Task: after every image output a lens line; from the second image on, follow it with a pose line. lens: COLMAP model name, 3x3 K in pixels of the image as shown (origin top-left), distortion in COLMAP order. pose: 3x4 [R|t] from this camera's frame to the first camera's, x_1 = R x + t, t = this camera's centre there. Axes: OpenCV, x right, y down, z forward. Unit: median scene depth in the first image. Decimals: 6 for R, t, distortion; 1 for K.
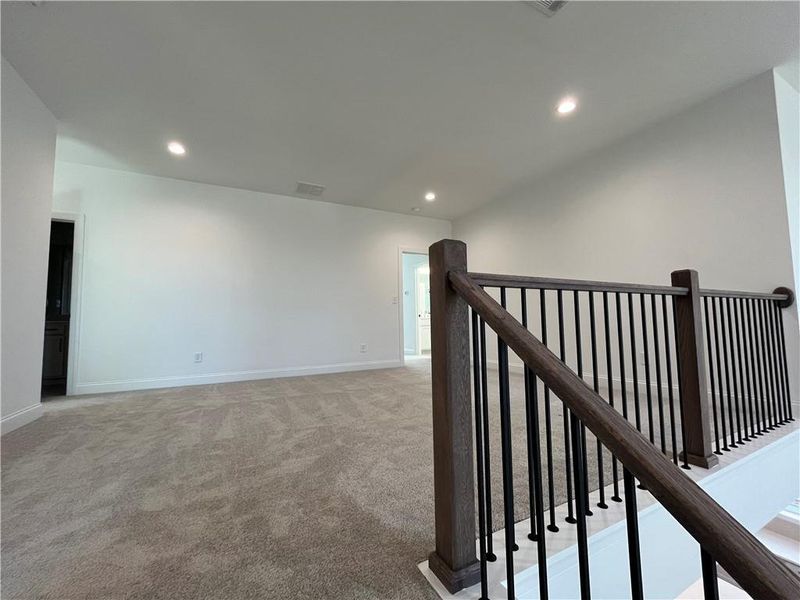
lens RADIAL K [[325.9, 0, 406.5], [0, 325.9, 302.0], [0, 0, 1]] dist [-0.003326, 0.000601]
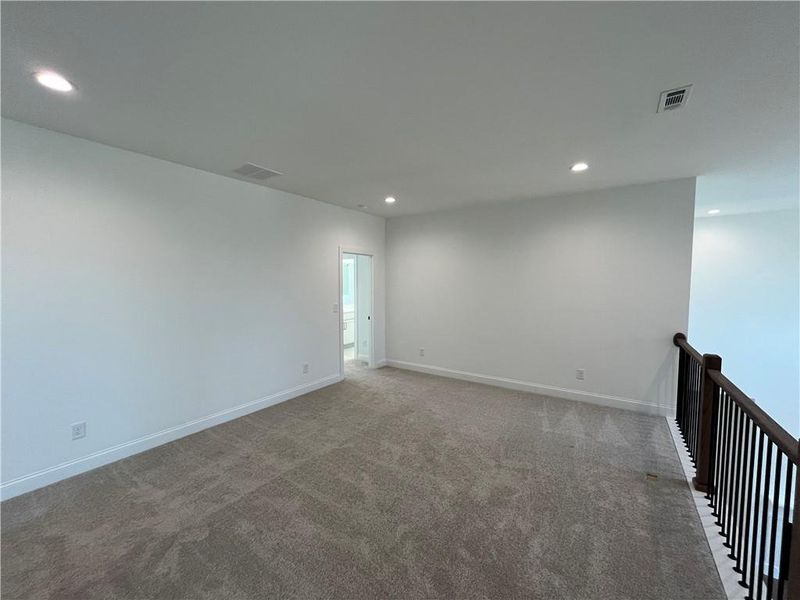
lens RADIAL K [[325.9, 0, 400.1], [0, 325.9, 298.4], [0, 0, 1]] dist [0.001746, 0.000269]
pose [[0.883511, 0.001971, 0.468406, -0.340232], [-0.055692, 0.993340, 0.100866, -0.150715], [-0.465088, -0.115203, 0.877737, 0.169739]]
